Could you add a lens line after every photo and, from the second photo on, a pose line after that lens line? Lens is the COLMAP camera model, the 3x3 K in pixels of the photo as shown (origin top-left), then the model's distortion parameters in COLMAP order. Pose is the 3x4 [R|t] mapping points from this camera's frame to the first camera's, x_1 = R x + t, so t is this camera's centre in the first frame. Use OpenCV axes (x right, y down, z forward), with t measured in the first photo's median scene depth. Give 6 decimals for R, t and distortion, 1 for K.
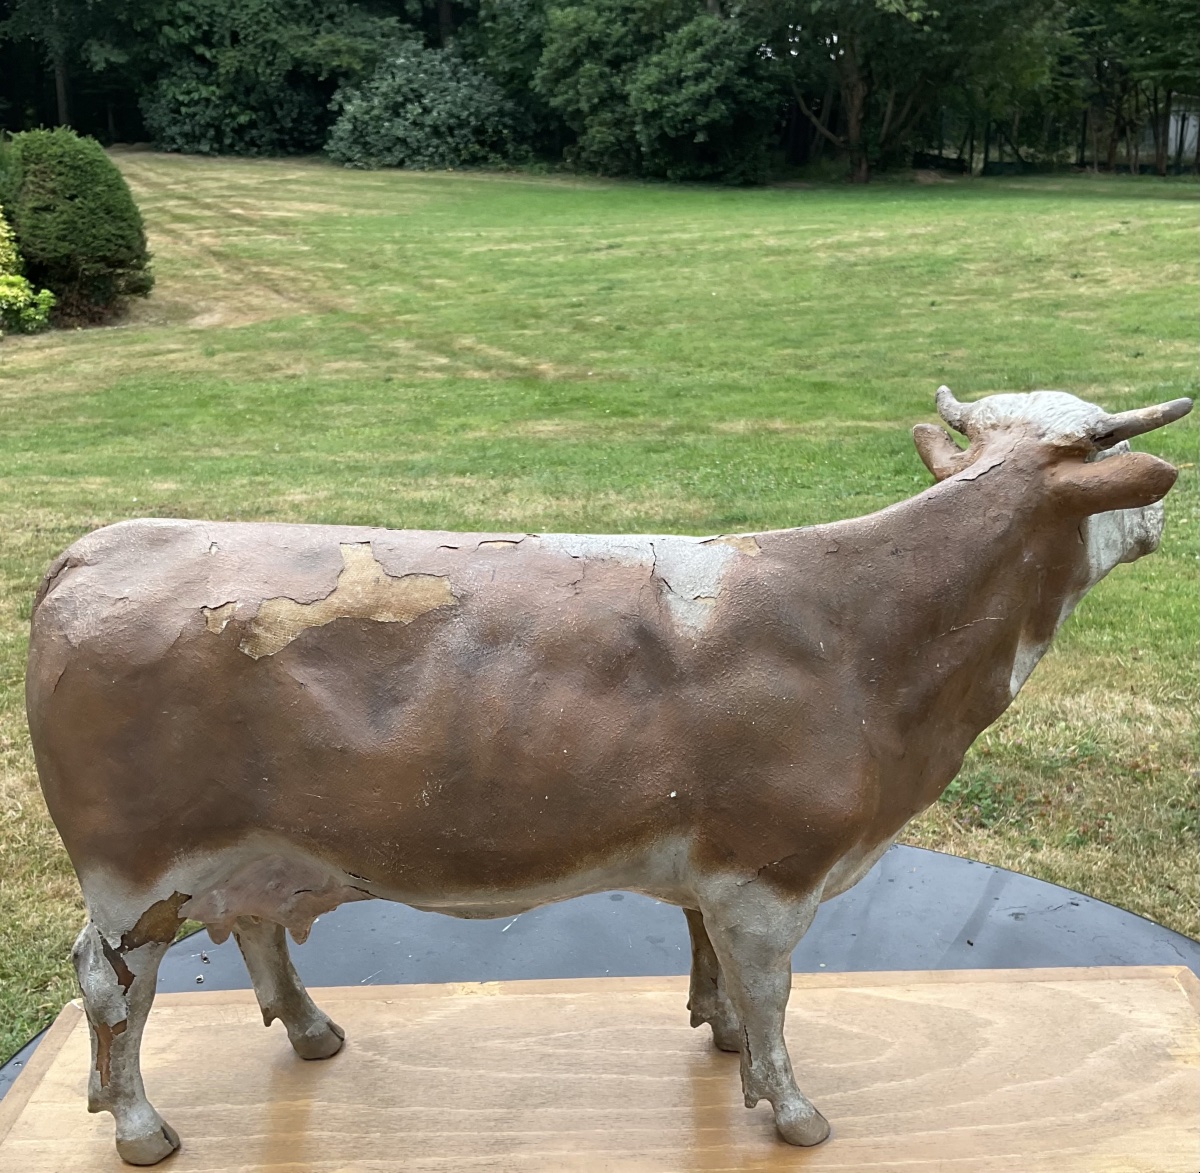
lens RADIAL K [[1523.3, 0, 608.5], [0, 1523.3, 636.6], [0, 0, 1]] dist [0.057751, 0.000000]
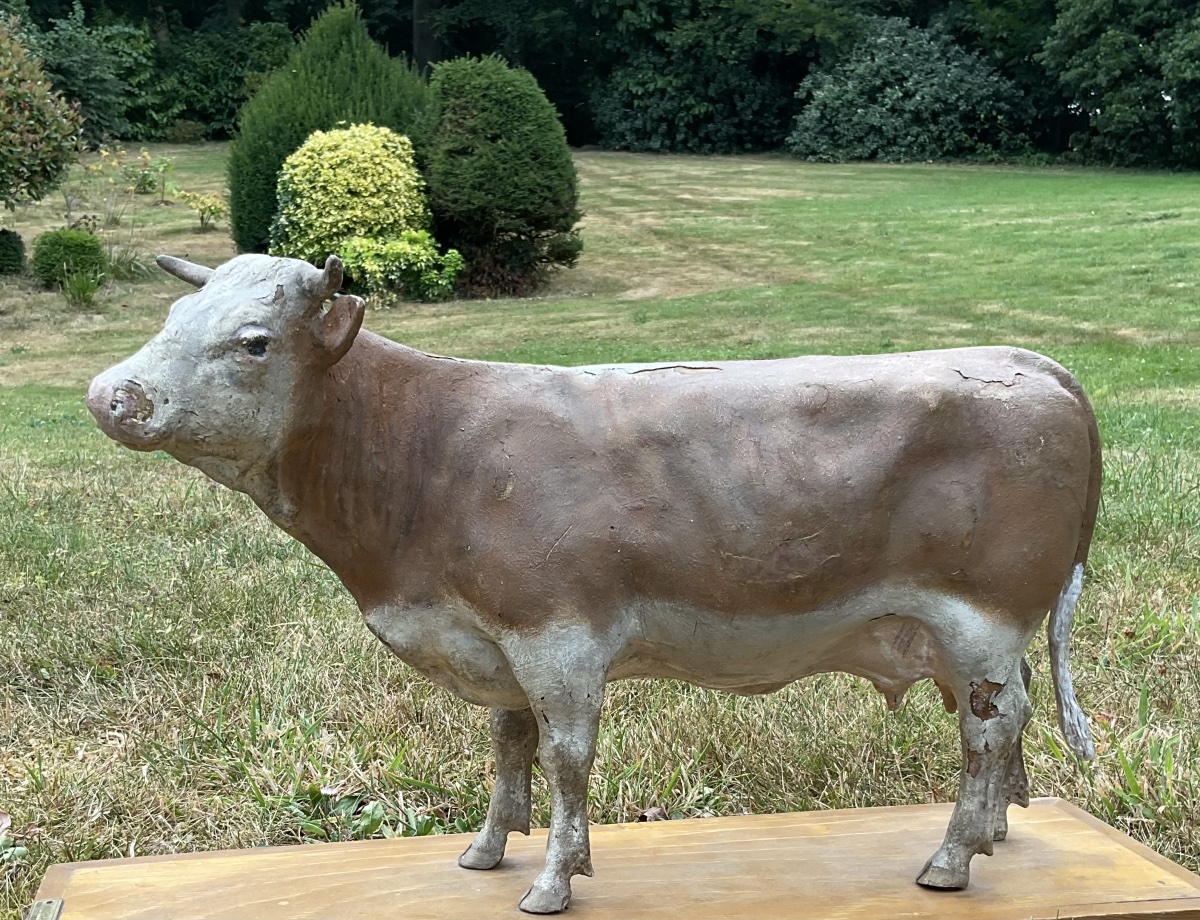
lens RADIAL K [[1550.2, 0, 595.2], [0, 1550.2, 606.4], [0, 0, 1]] dist [0.074147, 0.000000]
pose [[0.960573, 0.067389, -0.269737, -0.059933], [-0.081716, 0.995761, -0.042228, -0.009079], [0.265748, 0.062605, 0.962008, 0.244370]]
